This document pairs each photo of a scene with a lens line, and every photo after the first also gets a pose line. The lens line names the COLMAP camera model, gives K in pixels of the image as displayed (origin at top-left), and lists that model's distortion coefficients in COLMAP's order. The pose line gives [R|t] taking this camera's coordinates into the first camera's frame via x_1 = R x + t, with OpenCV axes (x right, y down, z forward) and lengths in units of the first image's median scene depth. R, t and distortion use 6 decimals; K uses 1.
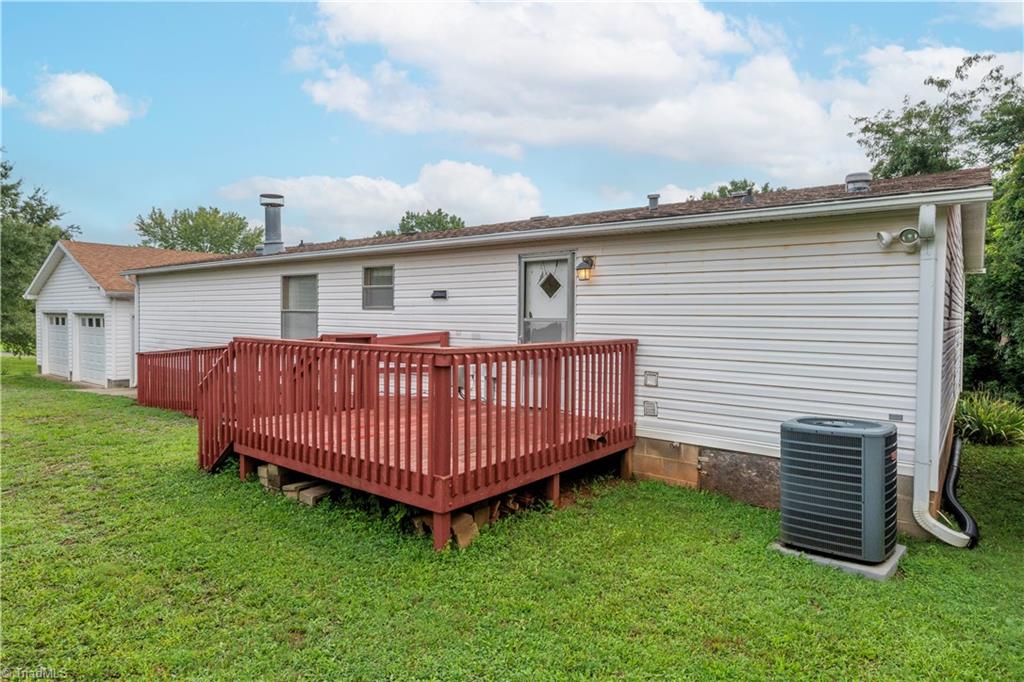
lens RADIAL K [[601.0, 0, 509.2], [0, 601.0, 333.8], [0, 0, 1]] dist [0.001204, -0.000610]
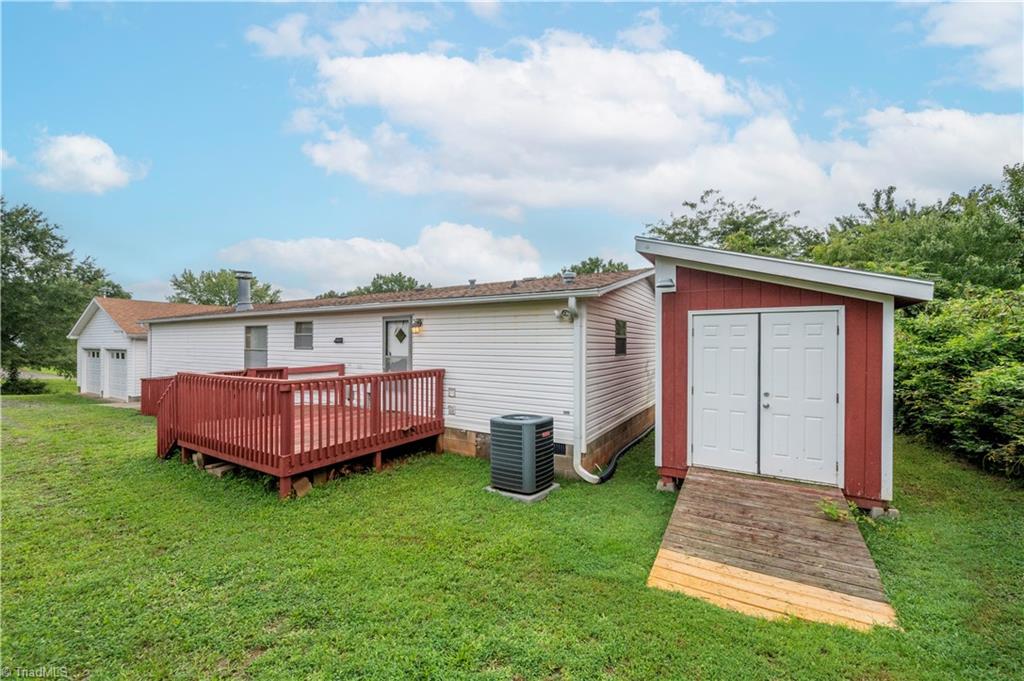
lens RADIAL K [[407.8, 0, 505.5], [0, 407.8, 343.0], [0, 0, 1]] dist [-0.000962, 0.000136]
pose [[0.992687, -0.006649, 0.120530, 0.212930], [0.010443, 0.999469, -0.030867, -0.022930], [-0.120261, 0.031900, 0.992230, -0.133758]]
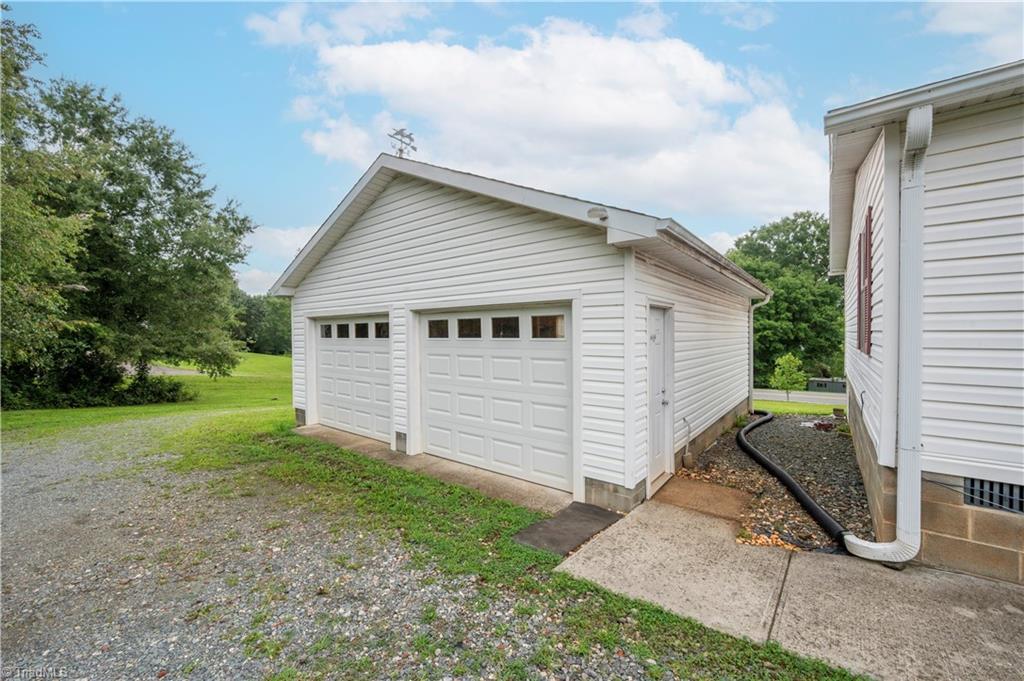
lens RADIAL K [[407.8, 0, 502.5], [0, 407.8, 338.0], [0, 0, 1]] dist [-0.000962, 0.000136]
pose [[0.999747, -0.017134, -0.014575, -1.574958], [0.016833, 0.999647, -0.020576, -0.012396], [0.014922, 0.020326, 0.999682, 1.656252]]
